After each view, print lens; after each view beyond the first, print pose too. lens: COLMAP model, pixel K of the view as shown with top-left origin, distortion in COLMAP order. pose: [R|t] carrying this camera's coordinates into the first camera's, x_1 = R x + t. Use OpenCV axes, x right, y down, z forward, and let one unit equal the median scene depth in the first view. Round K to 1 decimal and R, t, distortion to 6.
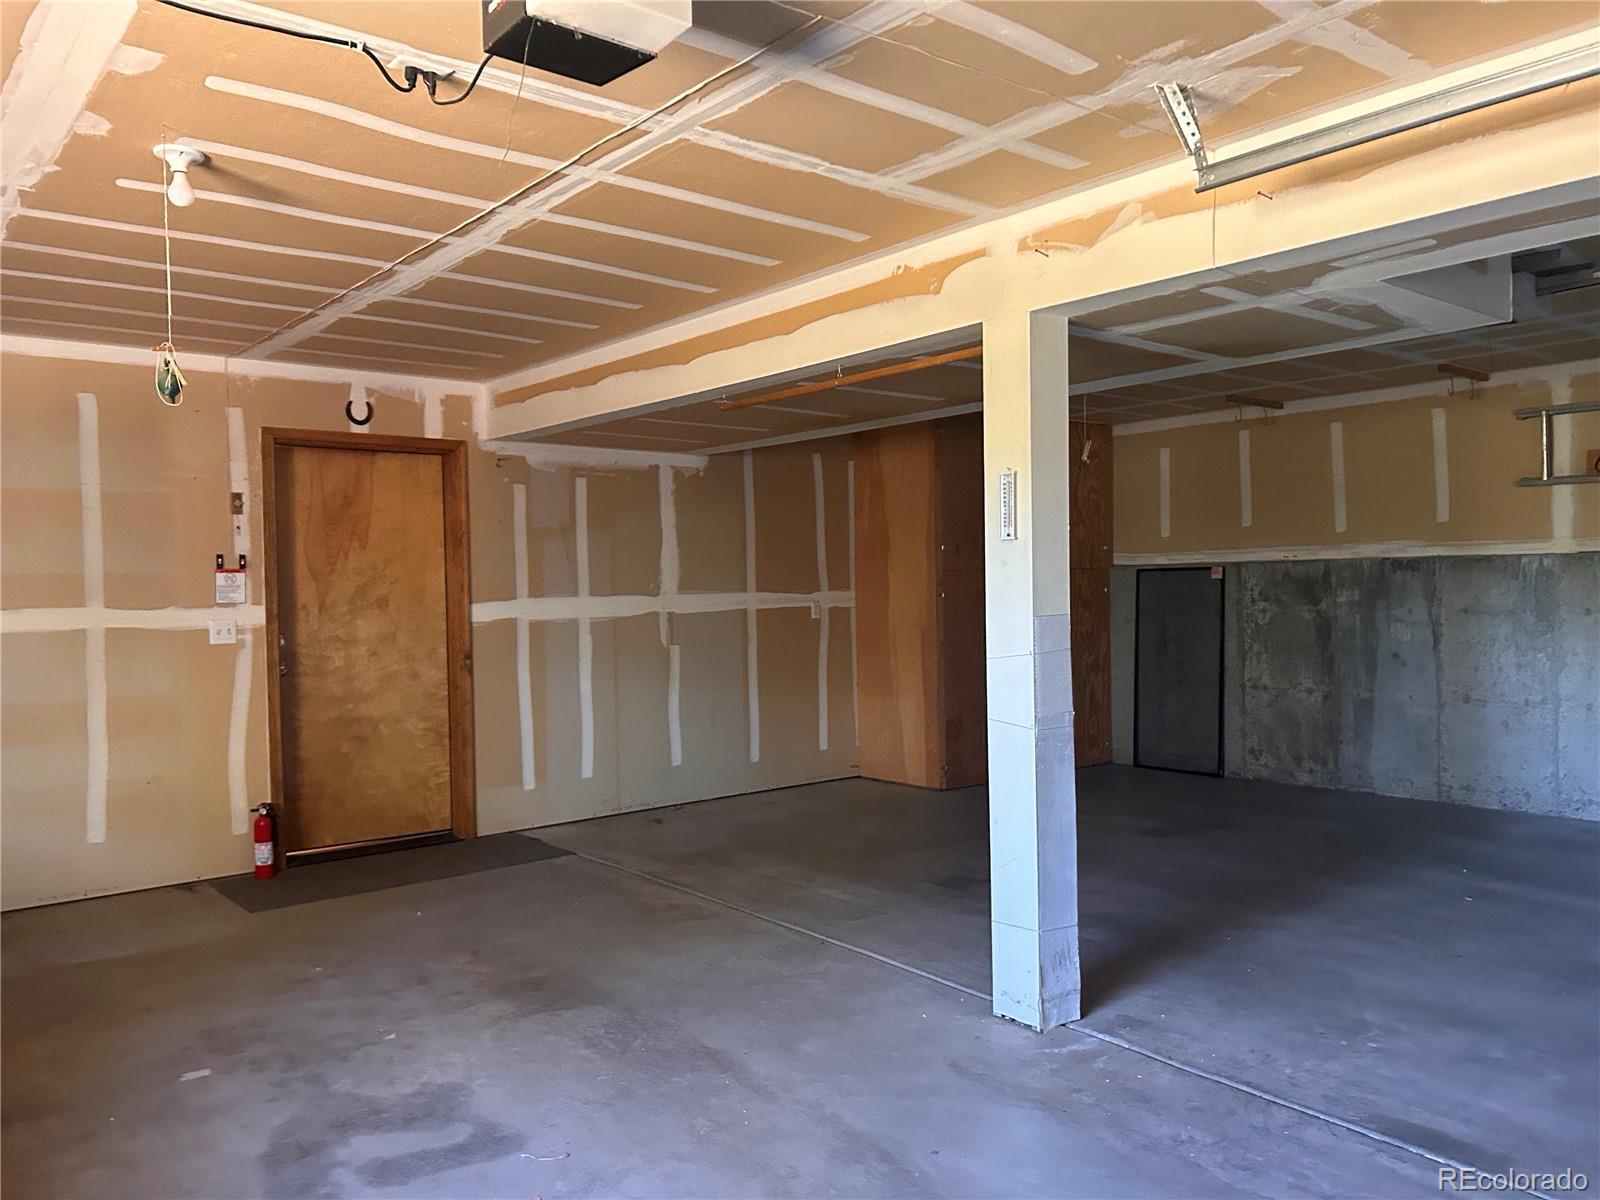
lens RADIAL K [[1198.6, 0, 797.9], [0, 1198.6, 599.7], [0, 0, 1]] dist [0.032642, -0.005554]
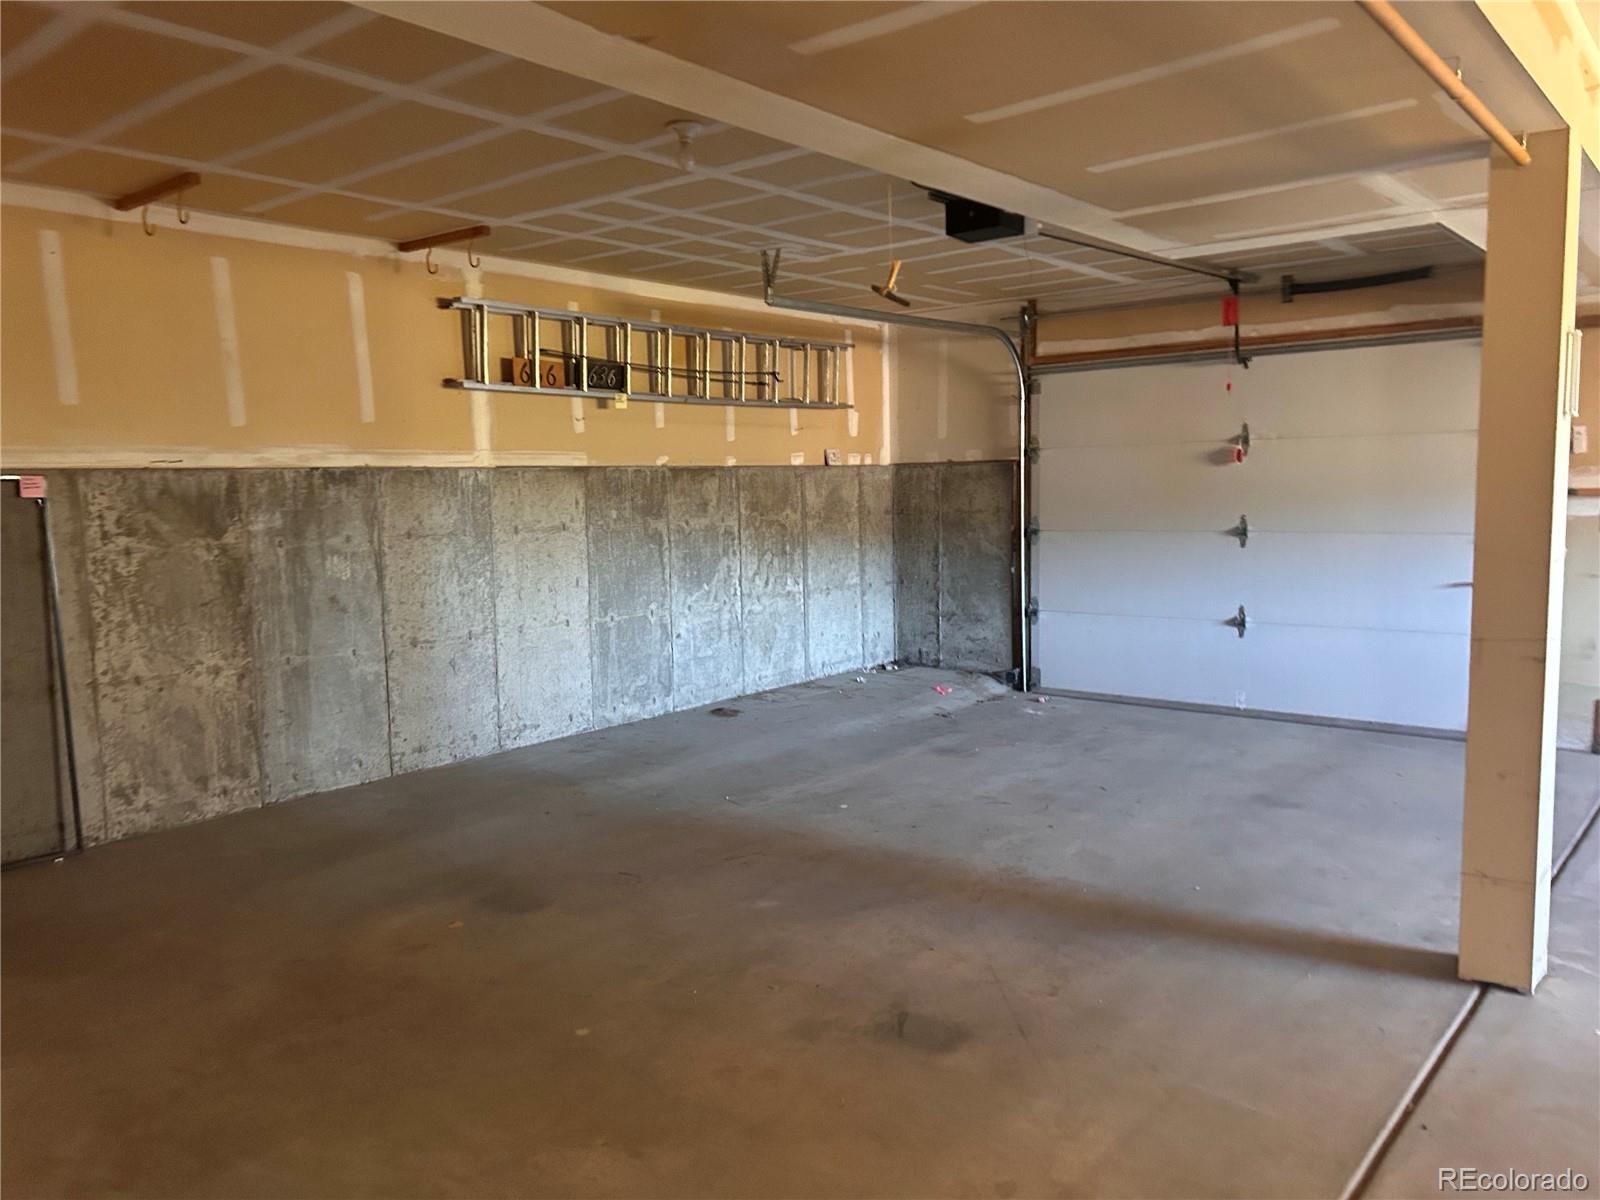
lens RADIAL K [[1198.6, 0, 797.8], [0, 1198.6, 602.1], [0, 0, 1]] dist [0.032642, -0.005554]
pose [[-0.177310, -0.079818, 0.980913, -0.279737], [0.035365, 0.995545, 0.087401, -0.007071], [-0.983519, 0.050187, -0.173697, 0.845409]]
